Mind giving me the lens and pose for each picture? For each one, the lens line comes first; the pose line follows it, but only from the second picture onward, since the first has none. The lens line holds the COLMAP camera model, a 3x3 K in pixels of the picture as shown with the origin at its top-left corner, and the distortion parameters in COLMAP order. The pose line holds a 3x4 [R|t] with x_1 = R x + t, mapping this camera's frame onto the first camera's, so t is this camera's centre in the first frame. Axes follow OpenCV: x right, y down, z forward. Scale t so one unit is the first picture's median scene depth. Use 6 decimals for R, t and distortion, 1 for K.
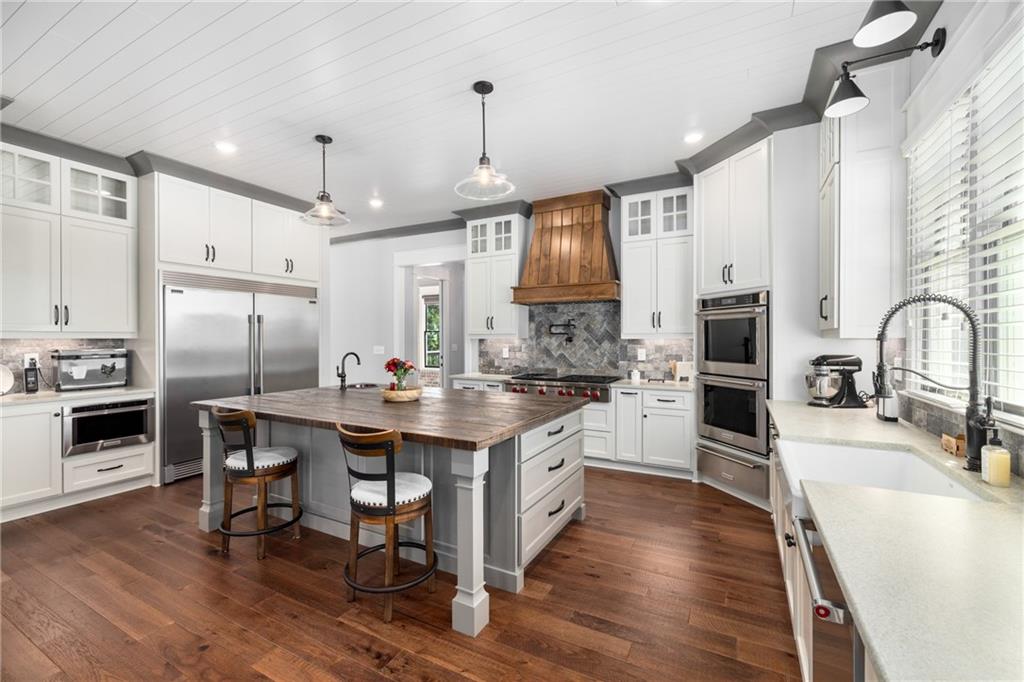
lens RADIAL K [[430.6, 0, 511.9], [0, 430.6, 340.6], [0, 0, 1]] dist [0.000053, -0.000085]
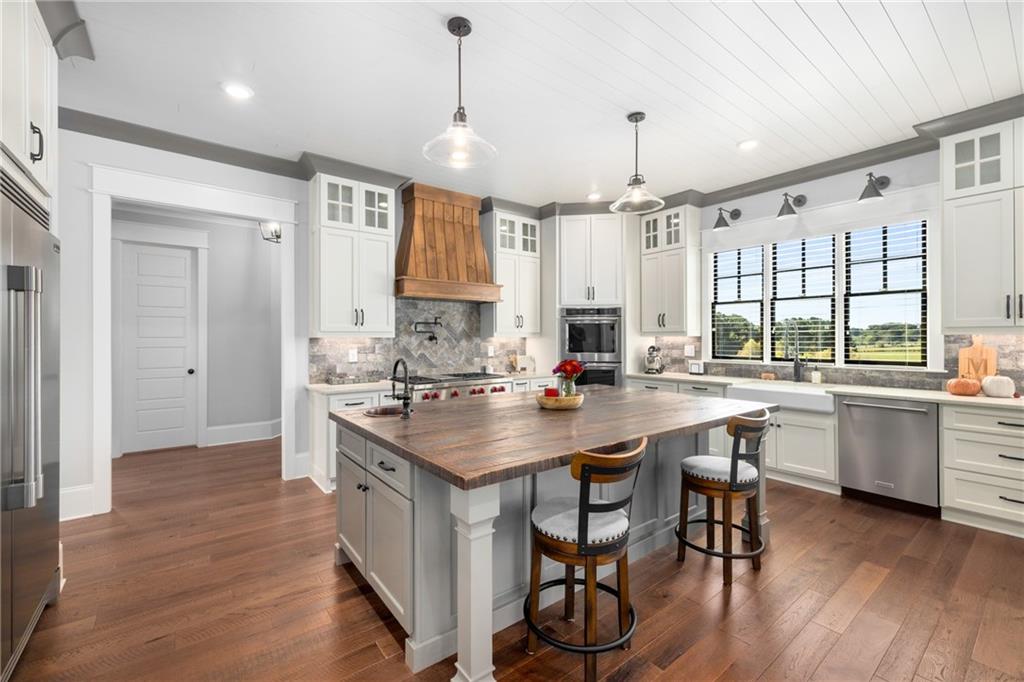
lens RADIAL K [[430.6, 0, 513.0], [0, 430.6, 337.0], [0, 0, 1]] dist [0.000053, -0.000085]
pose [[0.406498, 0.003100, 0.913646, -0.683752], [0.008714, 0.999936, -0.007270, 0.003392], [-0.913610, 0.010917, 0.406445, 0.459230]]
